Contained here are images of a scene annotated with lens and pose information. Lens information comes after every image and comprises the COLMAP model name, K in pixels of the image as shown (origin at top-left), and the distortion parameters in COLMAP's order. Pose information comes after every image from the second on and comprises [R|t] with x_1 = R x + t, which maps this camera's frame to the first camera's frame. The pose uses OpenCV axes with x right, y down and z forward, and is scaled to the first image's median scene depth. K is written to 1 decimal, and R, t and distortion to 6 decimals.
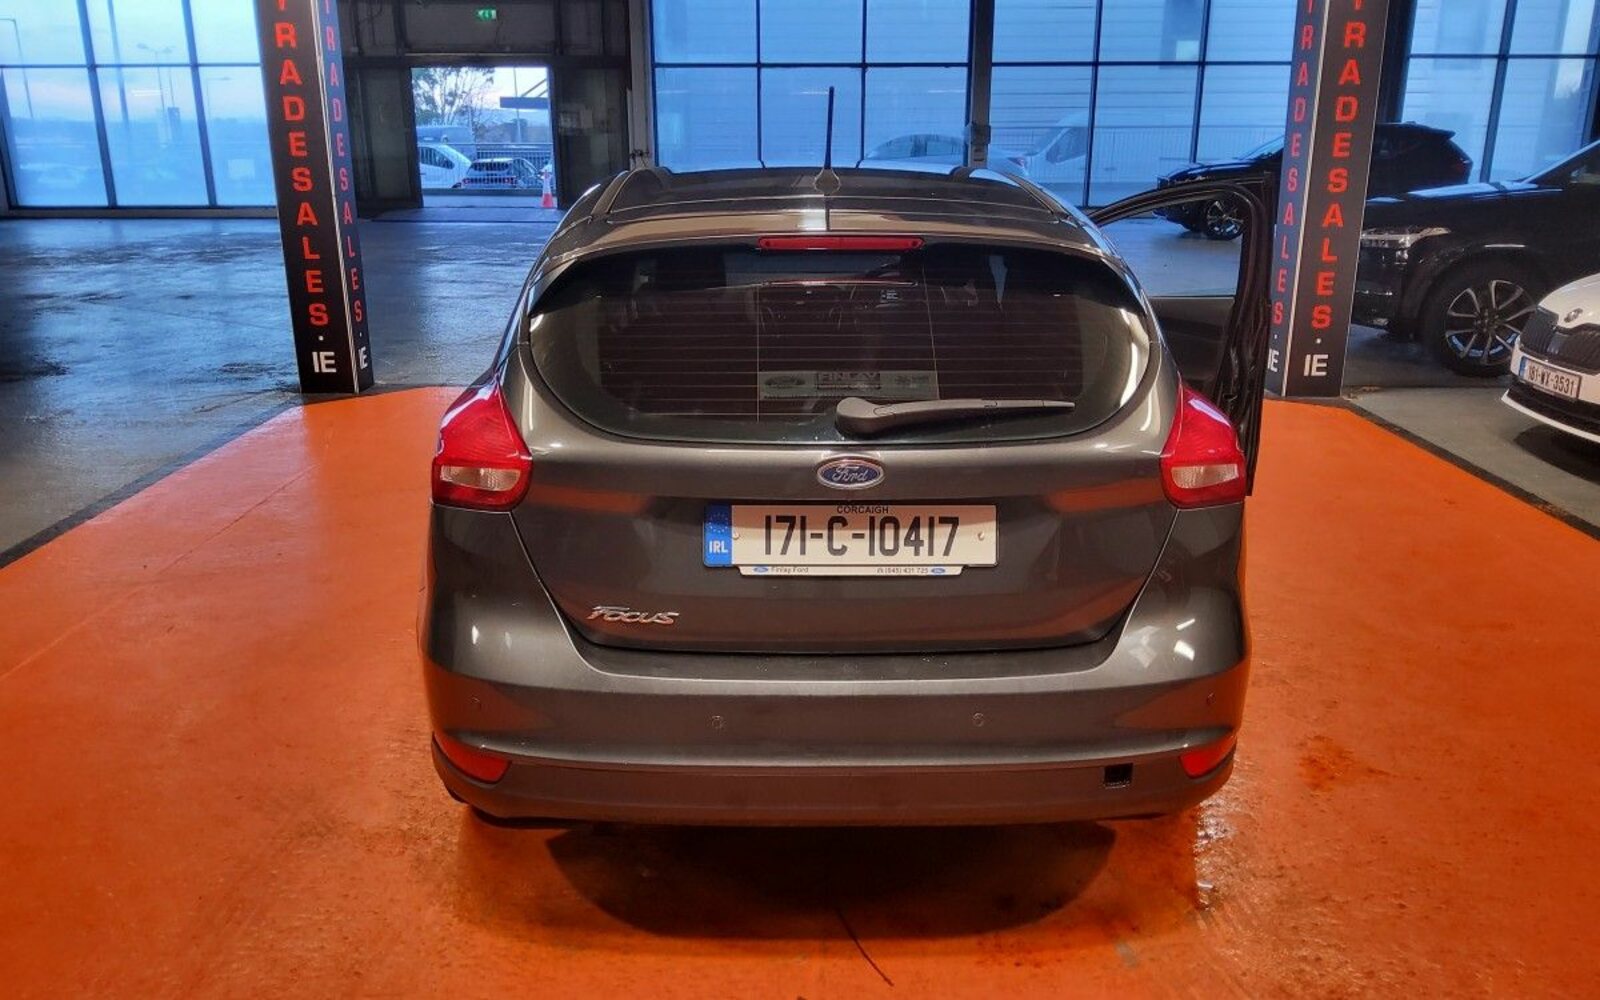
lens RADIAL K [[1187.2, 0, 802.0], [0, 1187.2, 498.3], [0, 0, 1]] dist [0.011541, -0.027208]
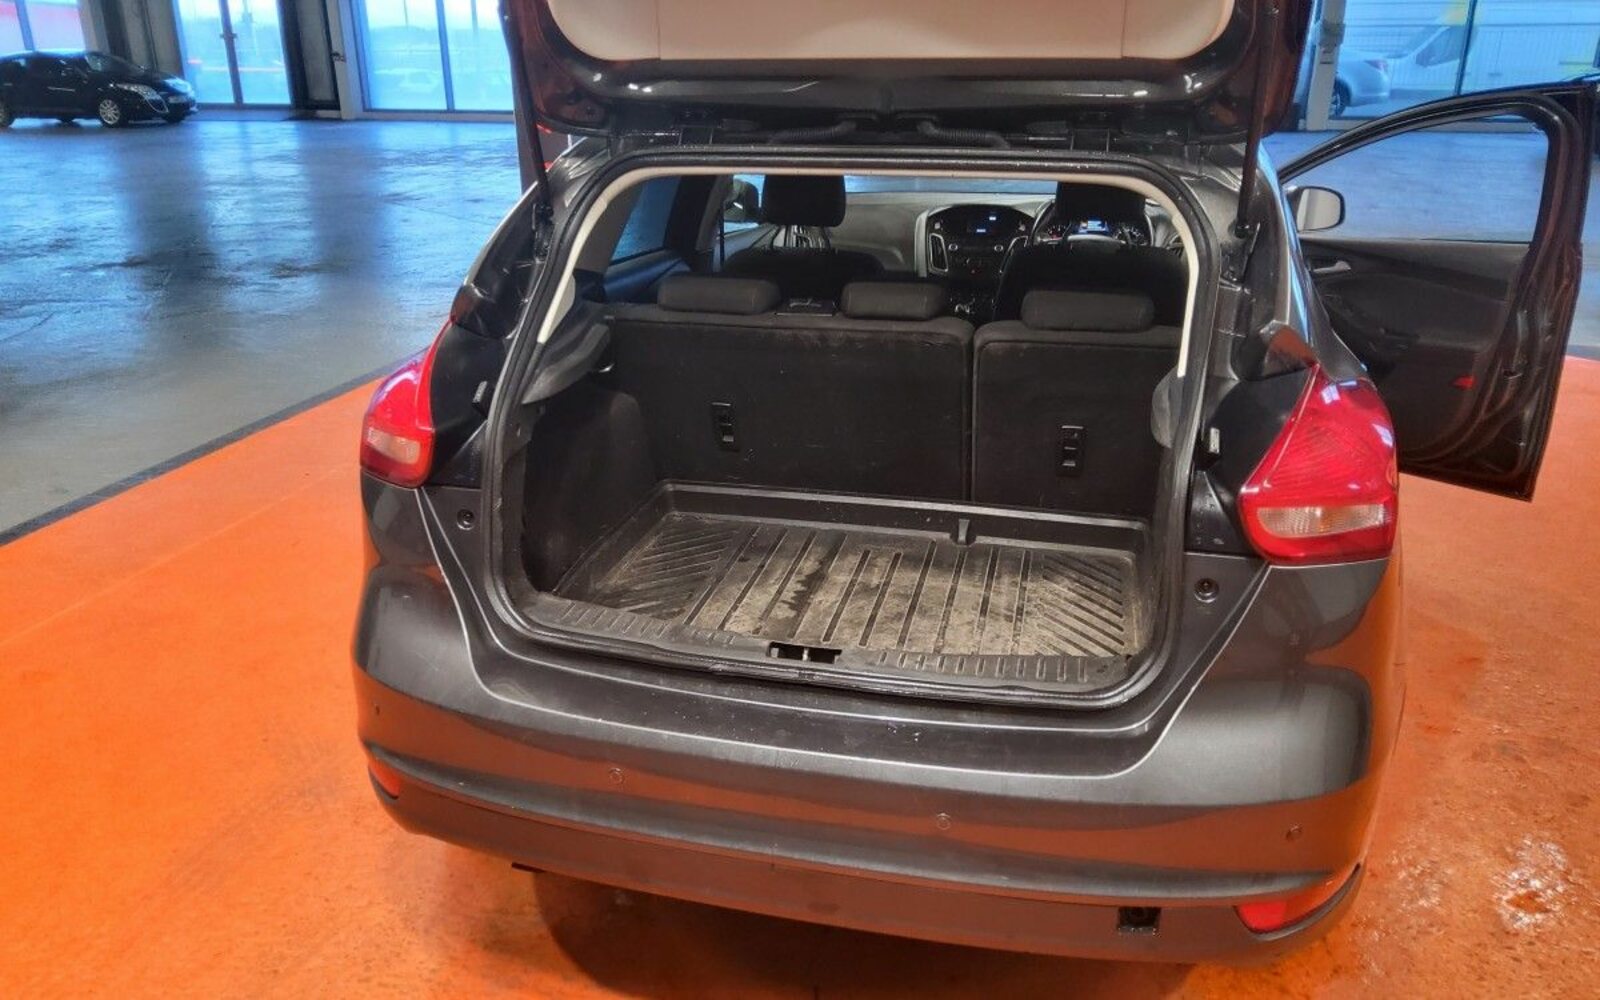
lens RADIAL K [[1187.2, 0, 795.6], [0, 1187.2, 508.1], [0, 0, 1]] dist [0.011541, -0.027208]
pose [[0.964296, 0.090055, -0.249043, 0.108128], [-0.069990, 0.993632, 0.088298, -0.033401], [0.255409, -0.067715, 0.964459, 0.125893]]
